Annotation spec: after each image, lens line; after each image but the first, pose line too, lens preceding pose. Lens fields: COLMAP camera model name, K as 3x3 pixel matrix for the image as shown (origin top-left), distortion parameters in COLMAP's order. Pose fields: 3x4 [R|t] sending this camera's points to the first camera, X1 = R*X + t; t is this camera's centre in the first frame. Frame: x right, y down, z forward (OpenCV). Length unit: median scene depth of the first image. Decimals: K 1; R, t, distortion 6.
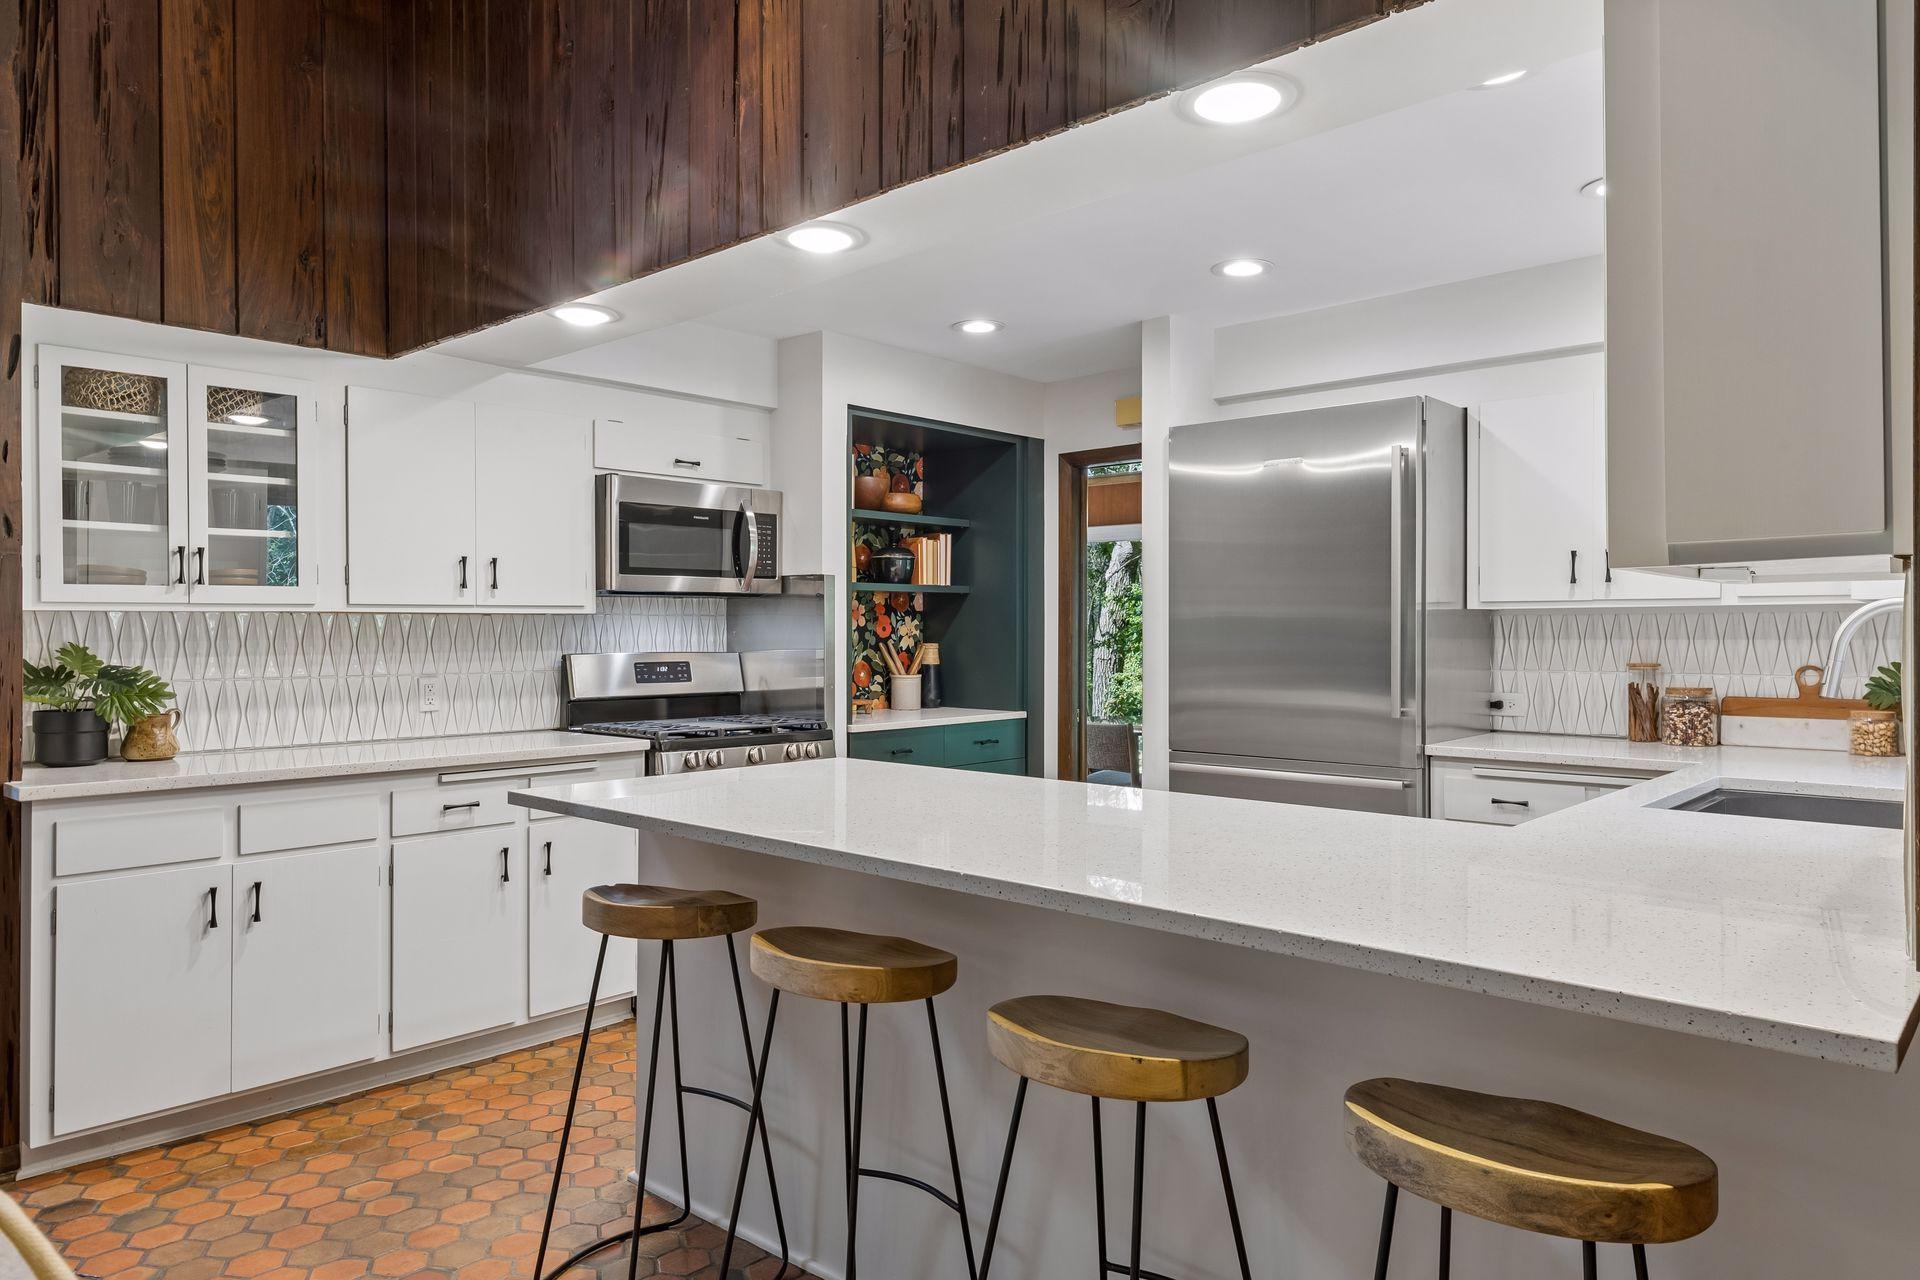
lens RADIAL K [[1300.3, 0, 968.7], [0, 1300.3, 629.1], [0, 0, 1]] dist [-0.006672, -0.001289]
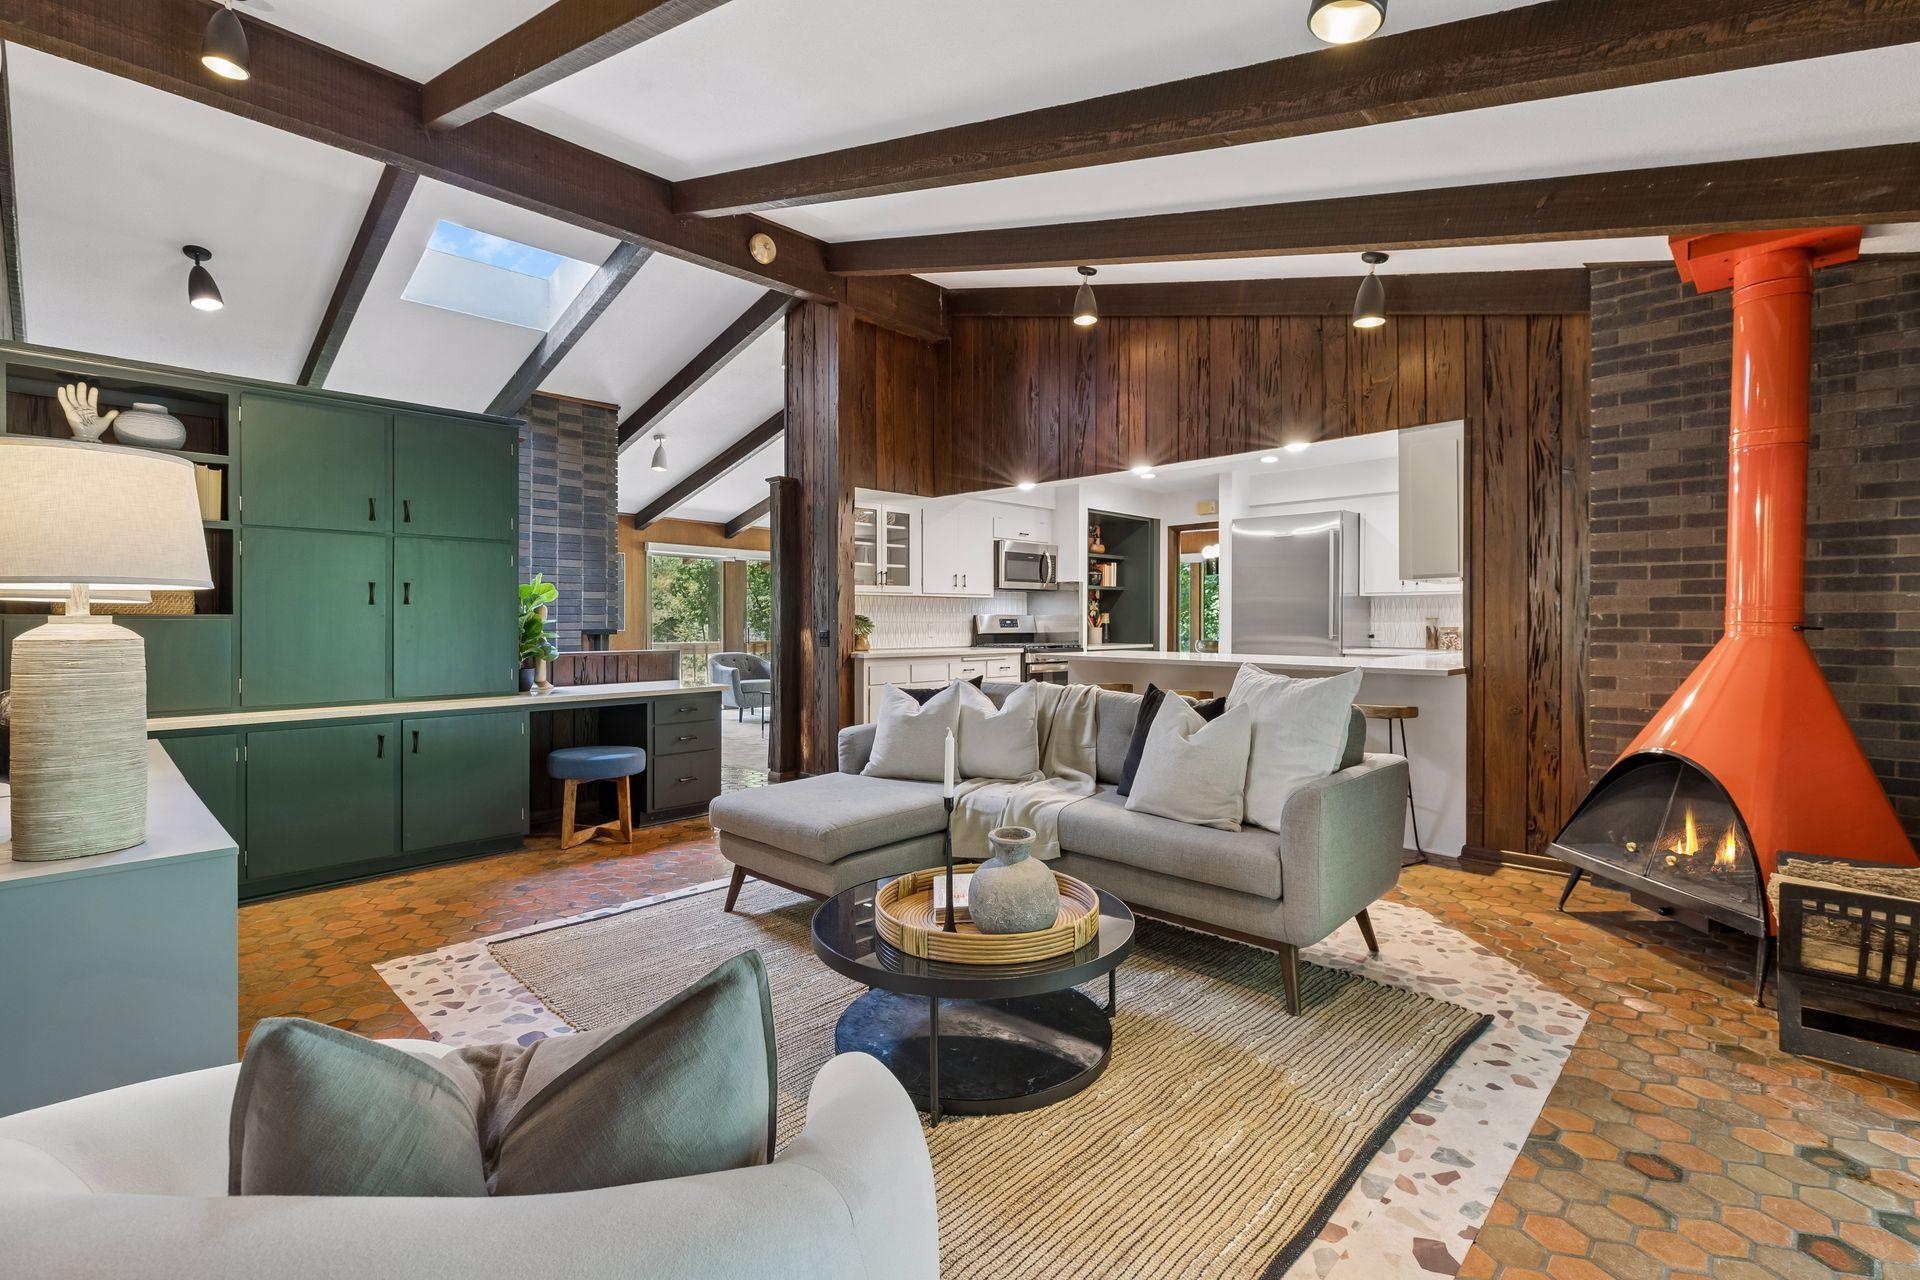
lens RADIAL K [[901.7, 0, 953.7], [0, 901.7, 640.5], [0, 0, 1]] dist [0.000306, -0.000512]
pose [[0.998250, 0.004462, -0.058962, -0.250531], [-0.002984, 0.999680, 0.025134, 0.024879], [0.059055, -0.024914, 0.997944, -0.665745]]
